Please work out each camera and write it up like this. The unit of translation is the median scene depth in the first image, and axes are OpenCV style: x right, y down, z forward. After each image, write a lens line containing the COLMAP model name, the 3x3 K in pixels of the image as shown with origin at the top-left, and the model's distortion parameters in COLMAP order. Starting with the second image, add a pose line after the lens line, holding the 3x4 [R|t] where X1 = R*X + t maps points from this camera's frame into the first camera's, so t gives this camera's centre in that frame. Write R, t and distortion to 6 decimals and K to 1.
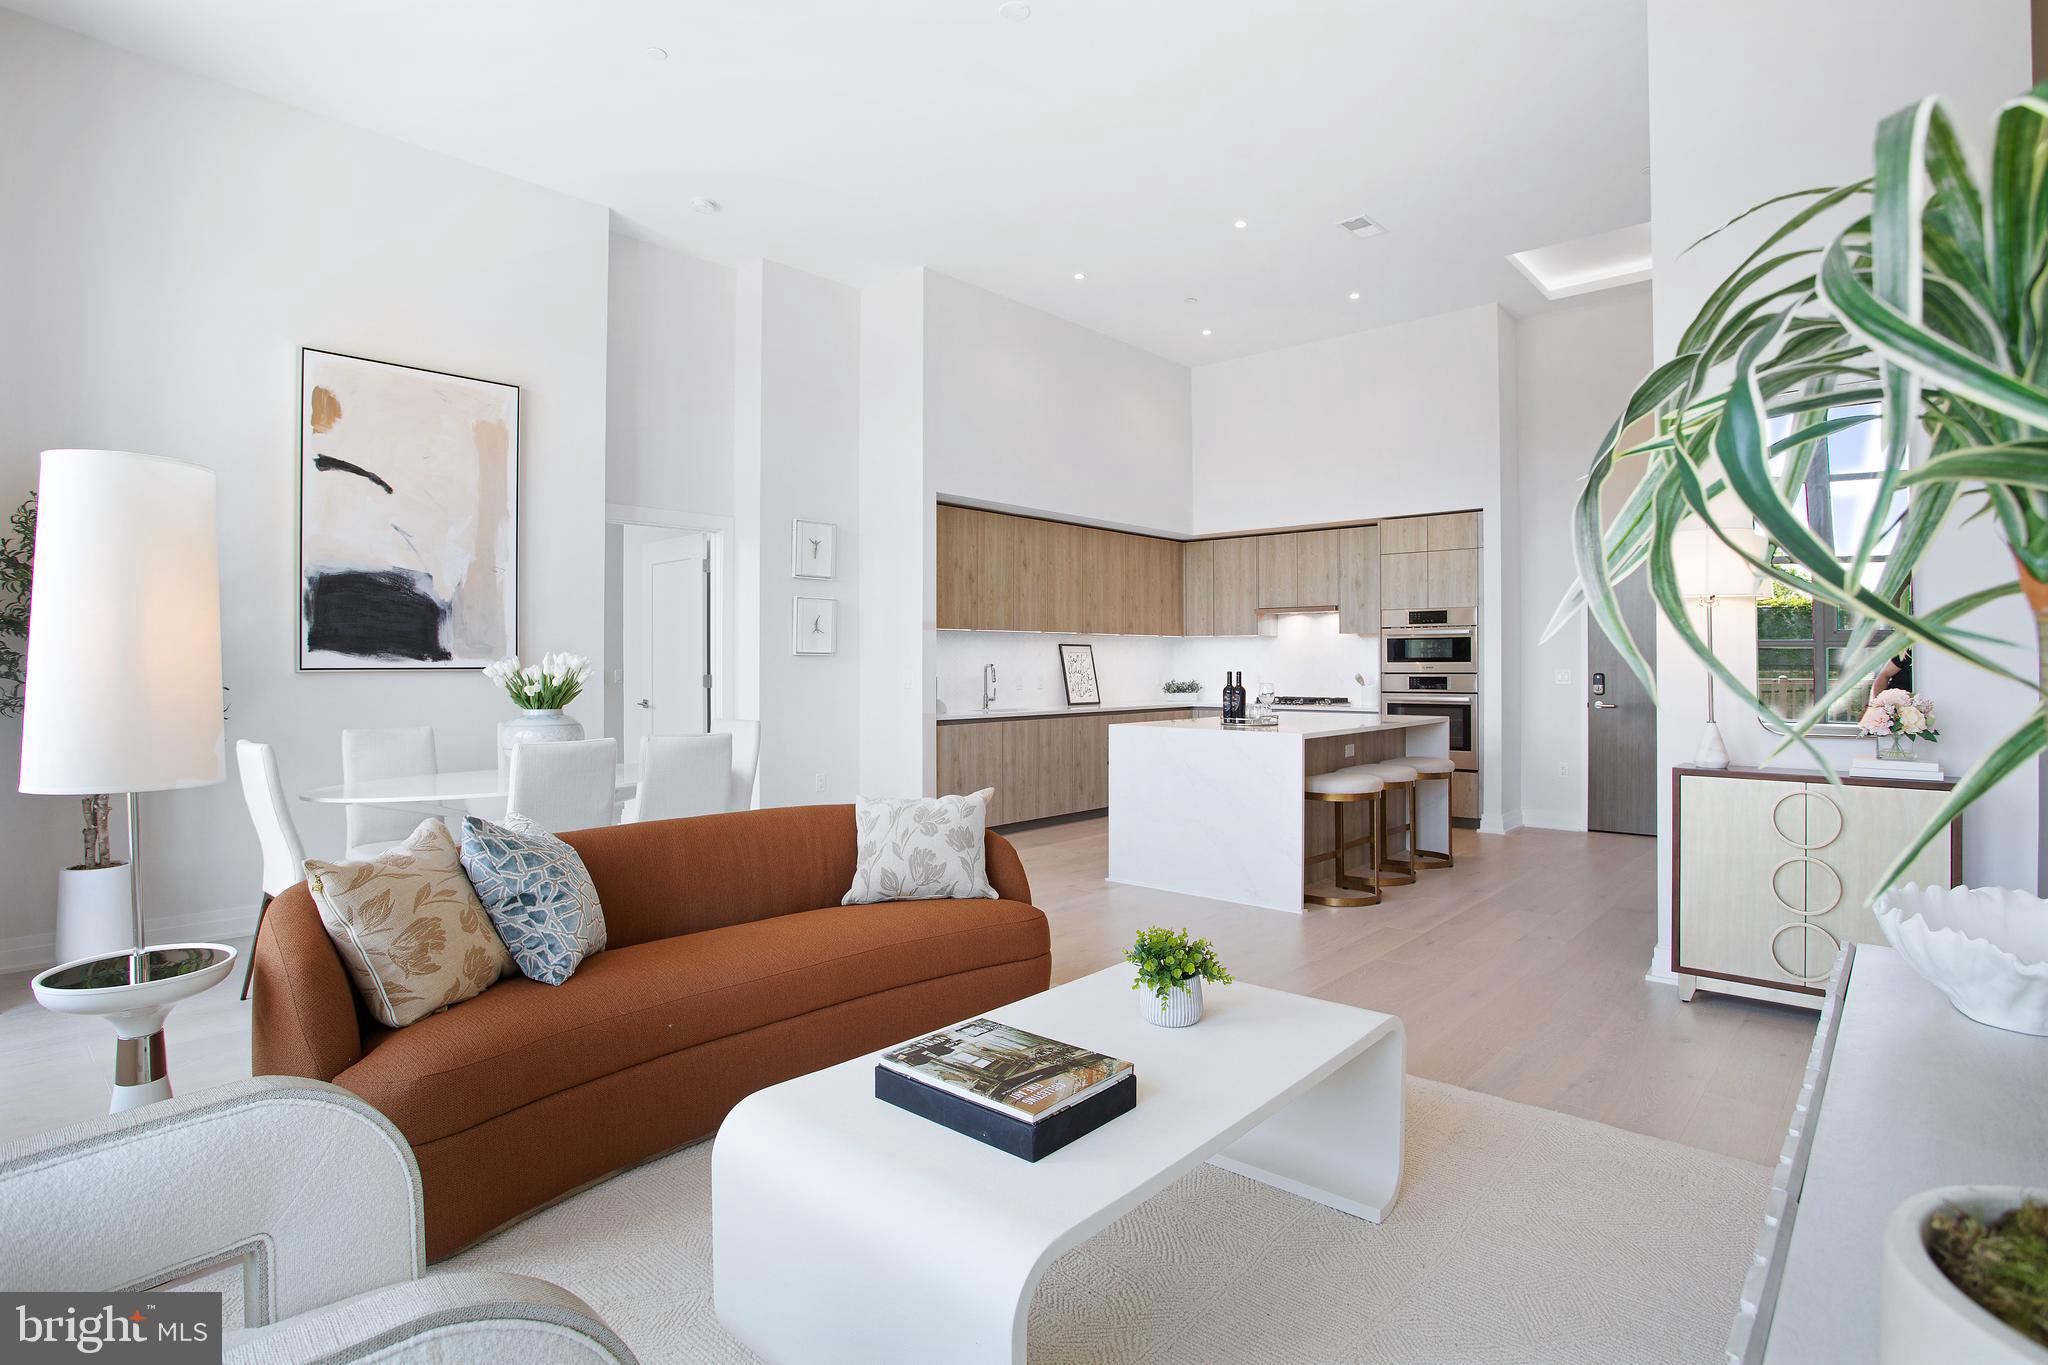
lens RADIAL K [[1011.9, 0, 1021.7], [0, 1011.9, 667.0], [0, 0, 1]] dist [-0.002332, -0.000340]
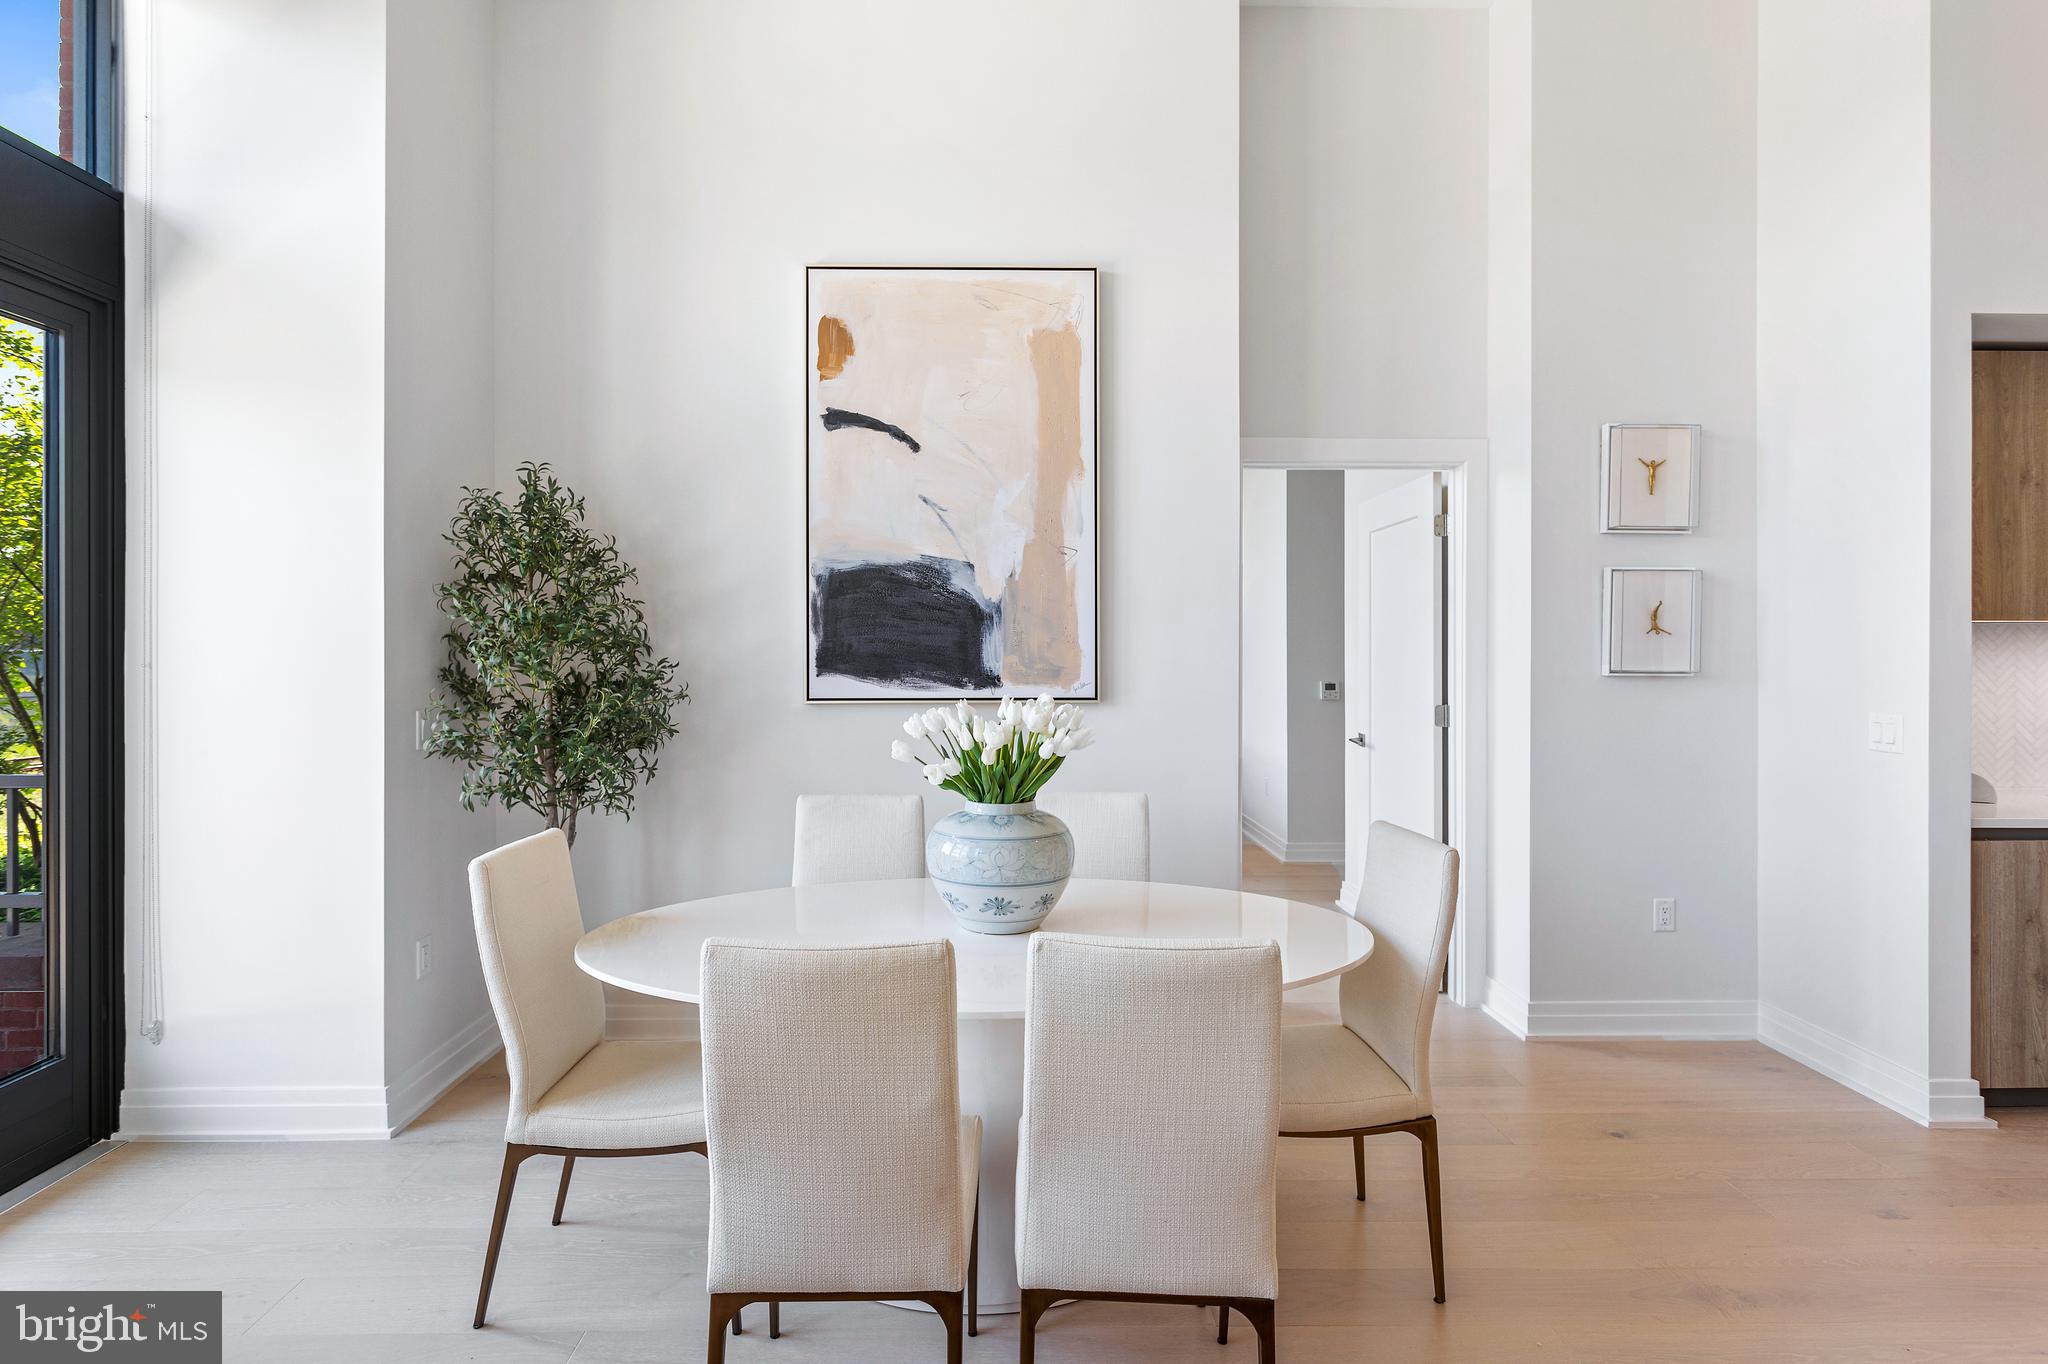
lens RADIAL K [[981.1, 0, 984.8], [0, 981.1, 640.5], [0, 0, 1]] dist [-0.000975, -0.000144]
pose [[0.670102, 0.001524, -0.742267, -0.081131], [-0.009092, 0.999940, -0.006154, -0.035165], [0.742213, 0.010872, 0.670076, 0.564796]]
